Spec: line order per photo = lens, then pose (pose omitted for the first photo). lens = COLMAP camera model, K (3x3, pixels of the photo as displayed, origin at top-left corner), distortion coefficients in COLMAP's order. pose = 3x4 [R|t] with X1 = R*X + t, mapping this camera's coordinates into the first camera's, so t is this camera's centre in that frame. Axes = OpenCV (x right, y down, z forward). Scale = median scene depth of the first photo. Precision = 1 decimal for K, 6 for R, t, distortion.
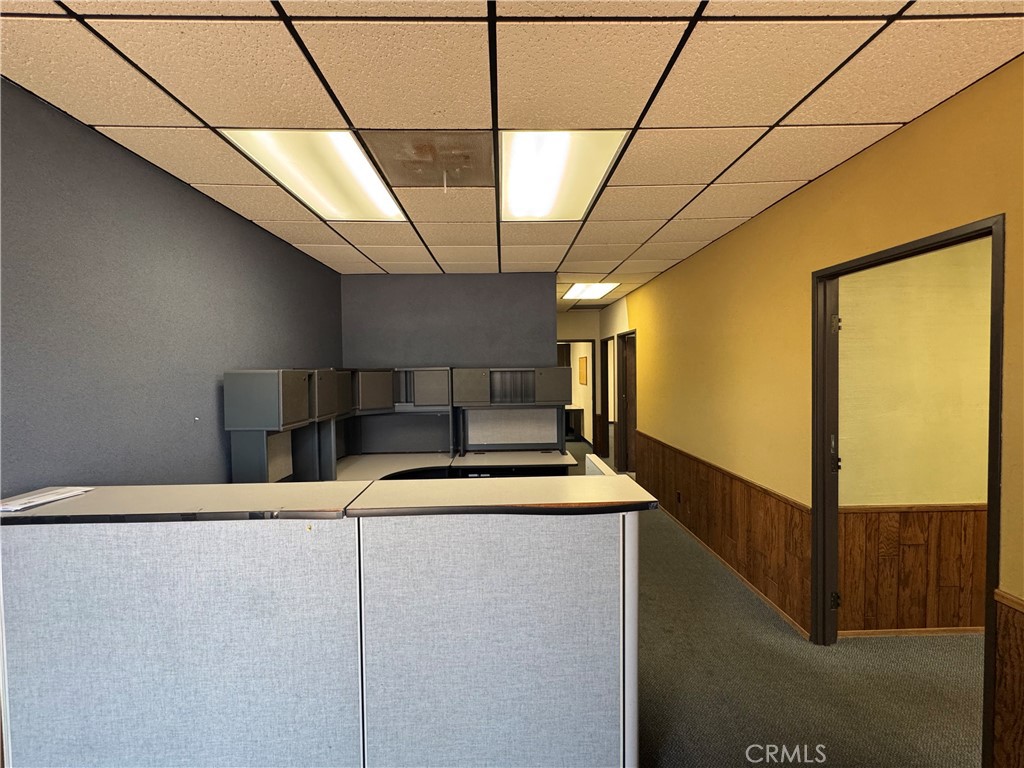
lens RADIAL K [[449.3, 0, 511.9], [0, 449.3, 382.5], [0, 0, 1]] dist [-0.000653, -0.001178]
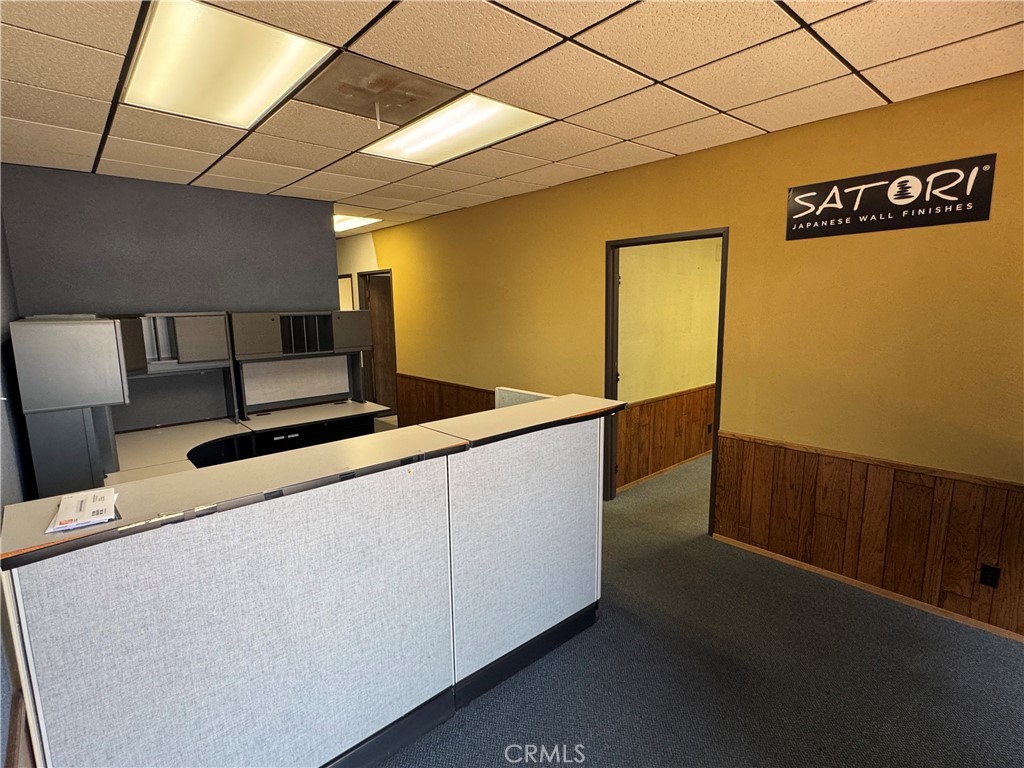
lens RADIAL K [[510.3, 0, 506.8], [0, 510.3, 382.8], [0, 0, 1]] dist [-0.002081, 0.000295]
pose [[0.764010, -0.098746, 0.637603, -0.581643], [0.024061, 0.991892, 0.124784, -0.016062], [-0.644756, -0.079995, 0.760191, -0.026743]]
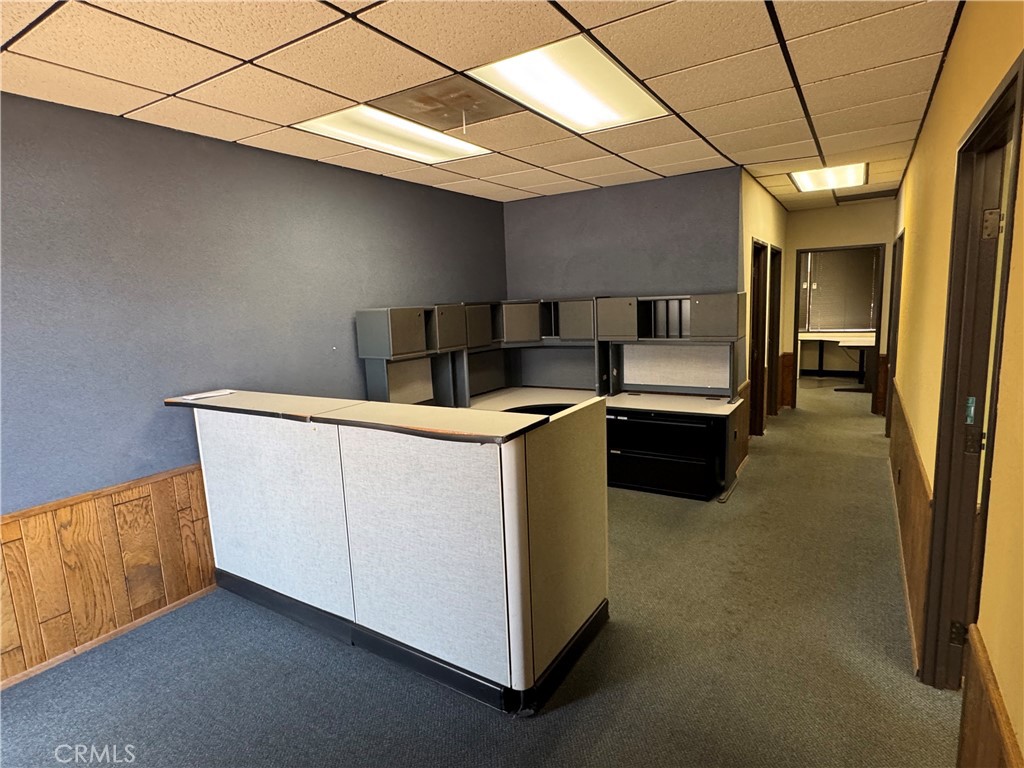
lens RADIAL K [[547.6, 0, 513.9], [0, 547.6, 381.8], [0, 0, 1]] dist [-0.003992, -0.000625]
pose [[0.835457, 0.058868, -0.546394, 0.562773], [0.015916, 0.991237, 0.131132, -0.020268], [0.549326, -0.118252, 0.827199, -0.028458]]
